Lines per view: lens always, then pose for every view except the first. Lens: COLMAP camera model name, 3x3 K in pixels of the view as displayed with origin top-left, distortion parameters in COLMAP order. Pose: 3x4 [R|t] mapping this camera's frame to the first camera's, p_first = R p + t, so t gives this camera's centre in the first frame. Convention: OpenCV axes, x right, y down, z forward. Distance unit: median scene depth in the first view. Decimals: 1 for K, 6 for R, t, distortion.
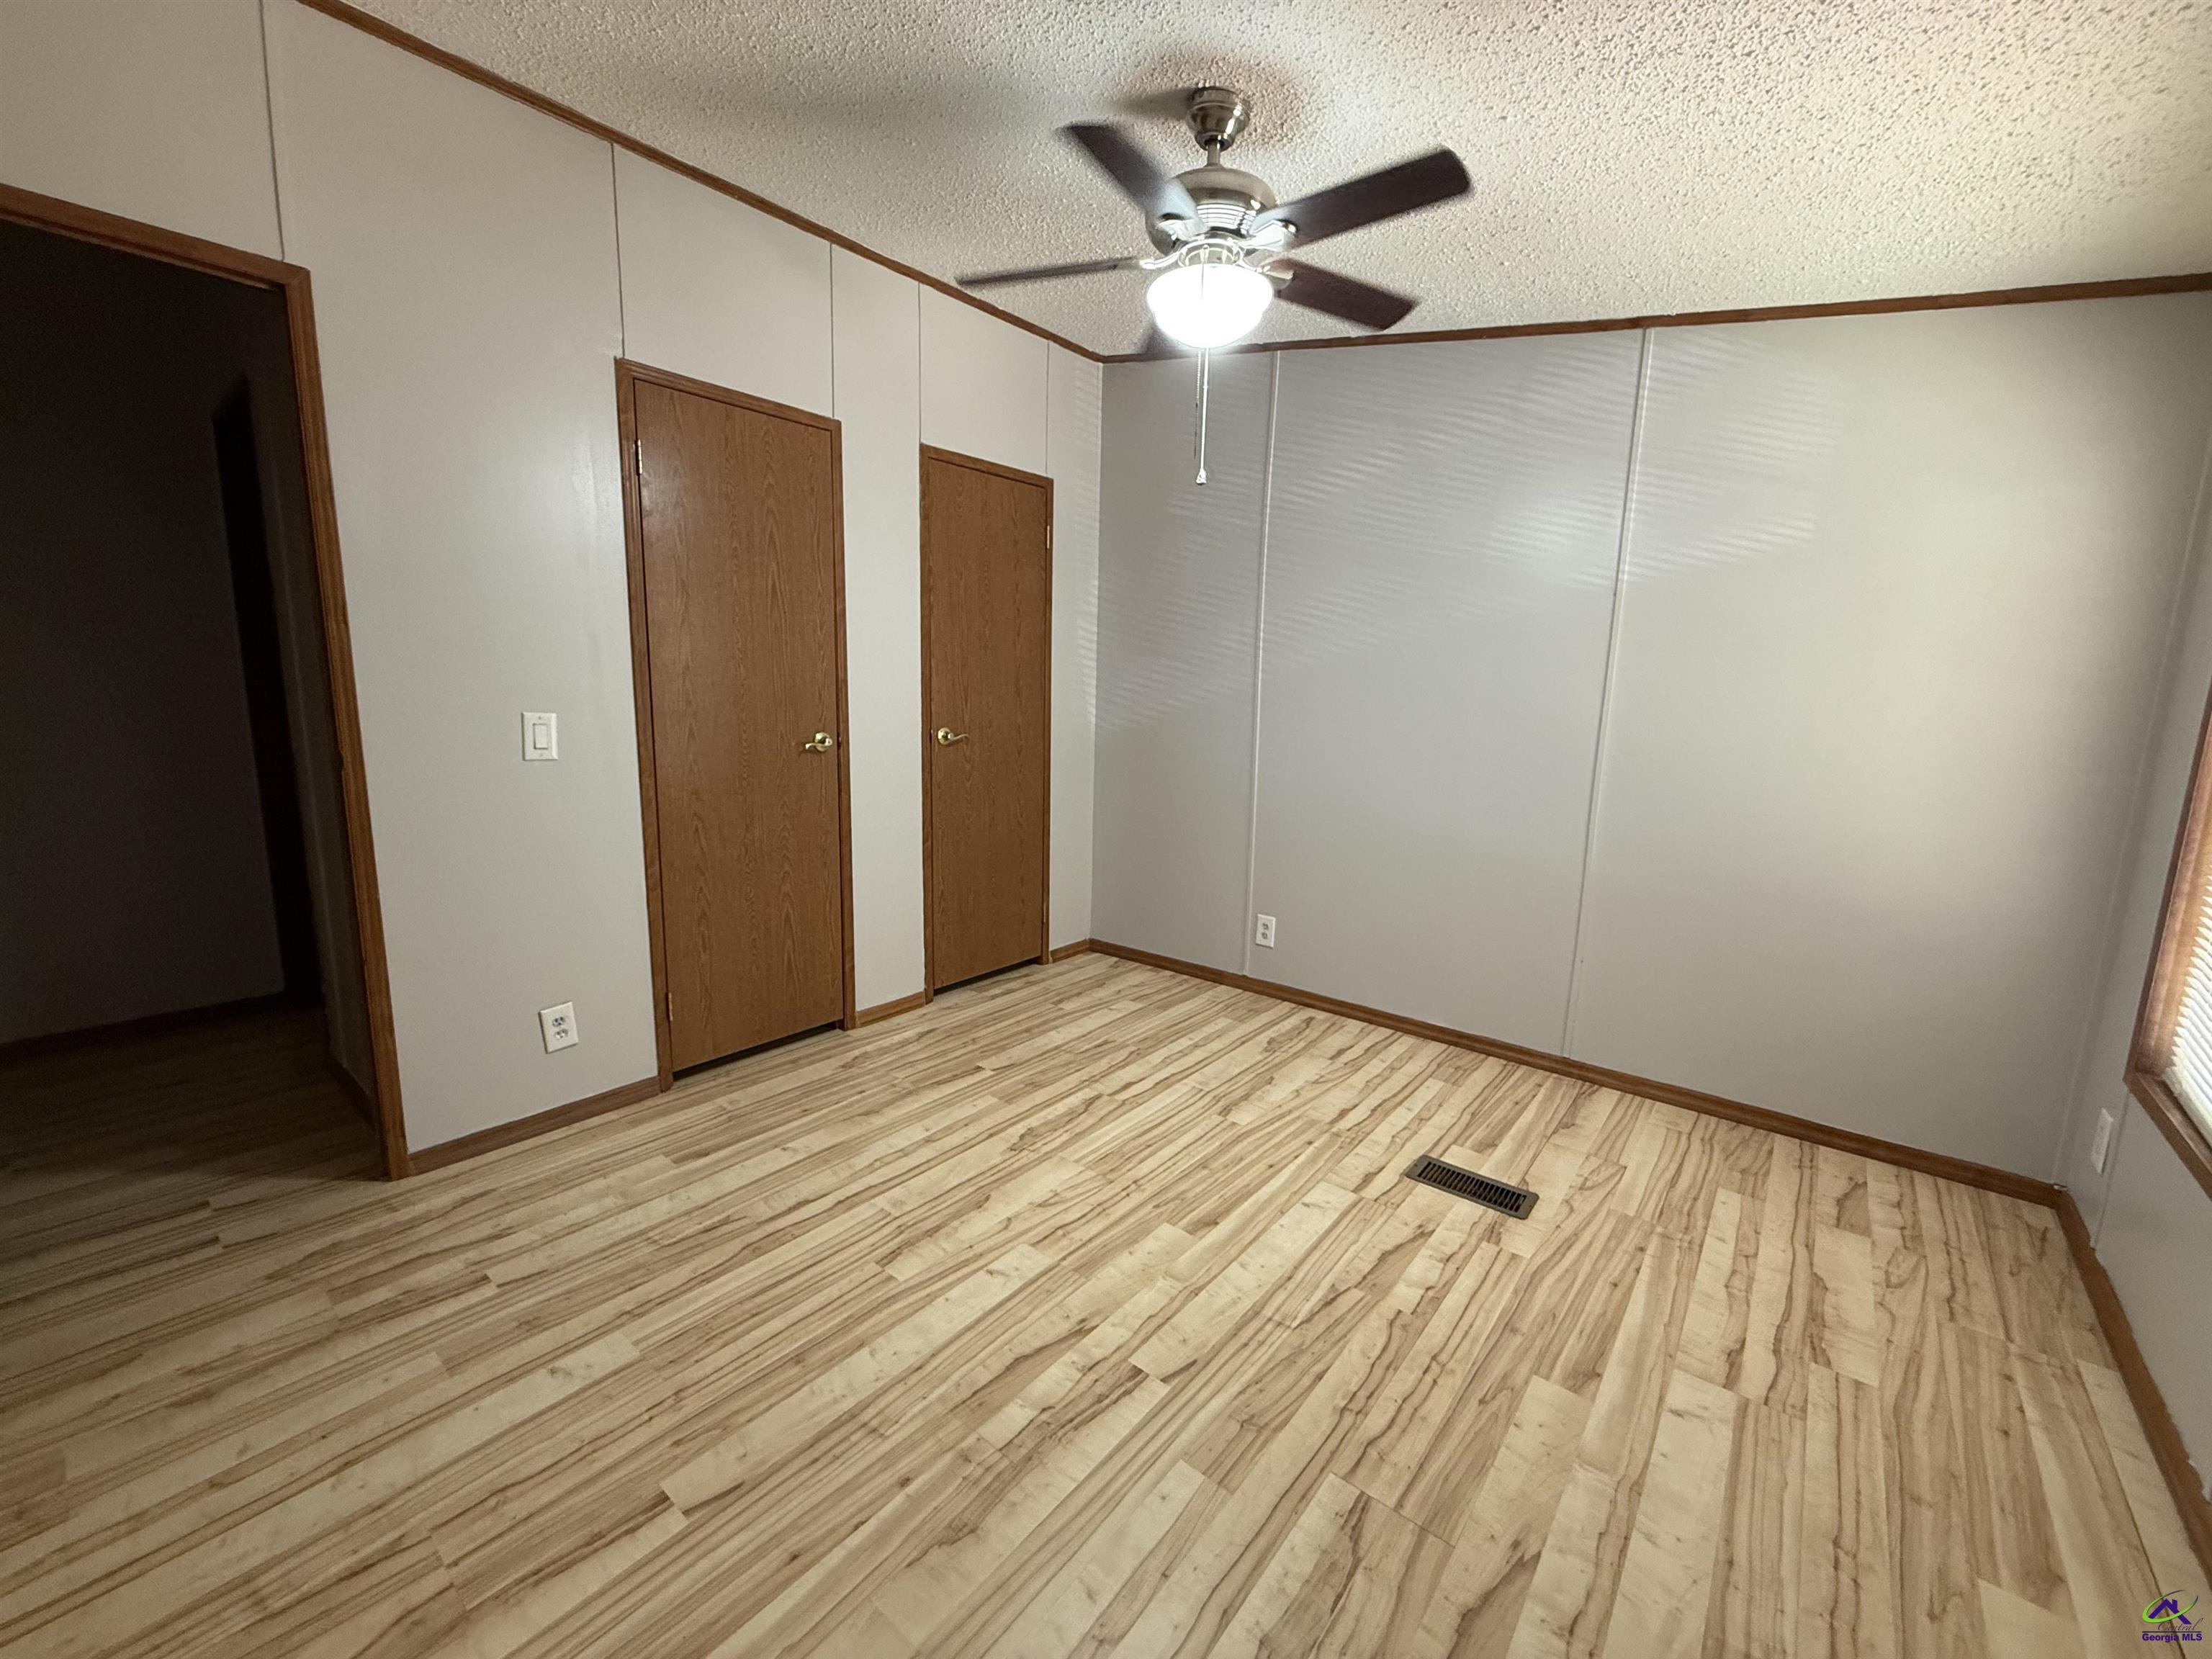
lens RADIAL K [[905.2, 0, 1109.8], [0, 905.2, 835.9], [0, 0, 1]] dist [-0.000932, -0.000522]
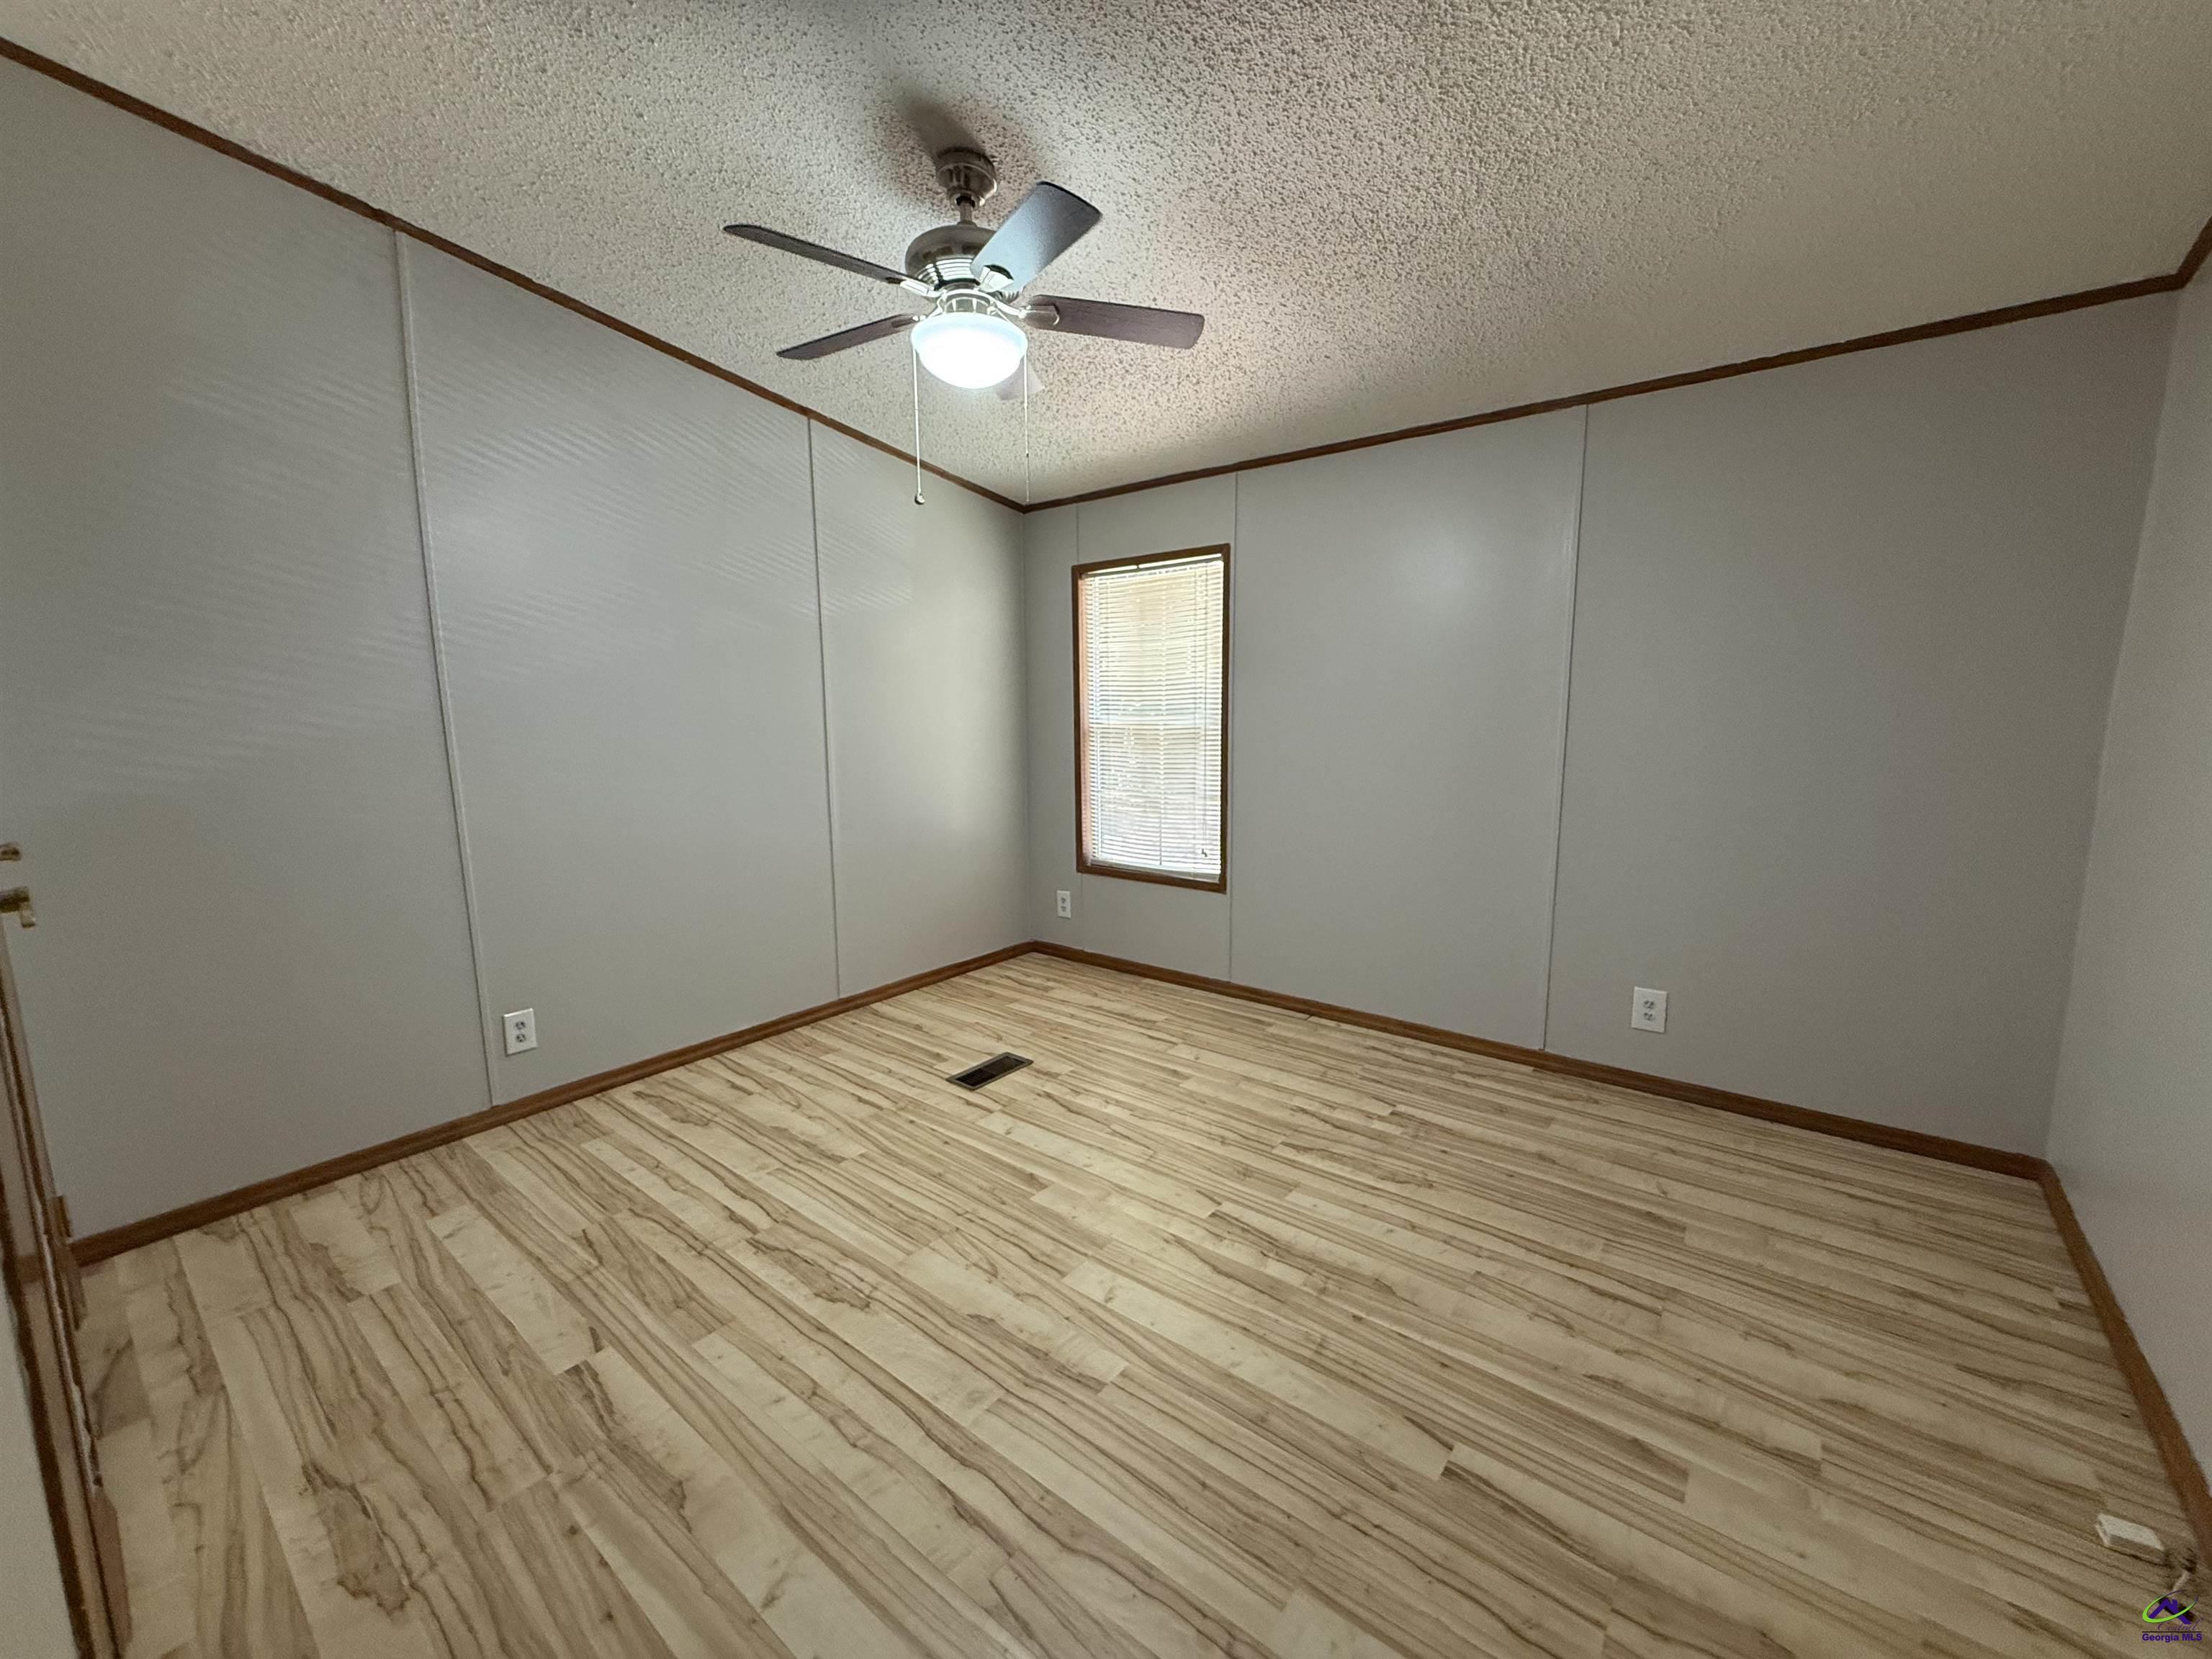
lens RADIAL K [[905.2, 0, 1099.0], [0, 905.2, 835.2], [0, 0, 1]] dist [-0.000932, -0.000522]
pose [[-0.034332, -0.166802, 0.985392, -0.808680], [0.175268, 0.969689, 0.170251, -0.139739], [-0.983922, 0.178553, -0.004056, 0.735863]]
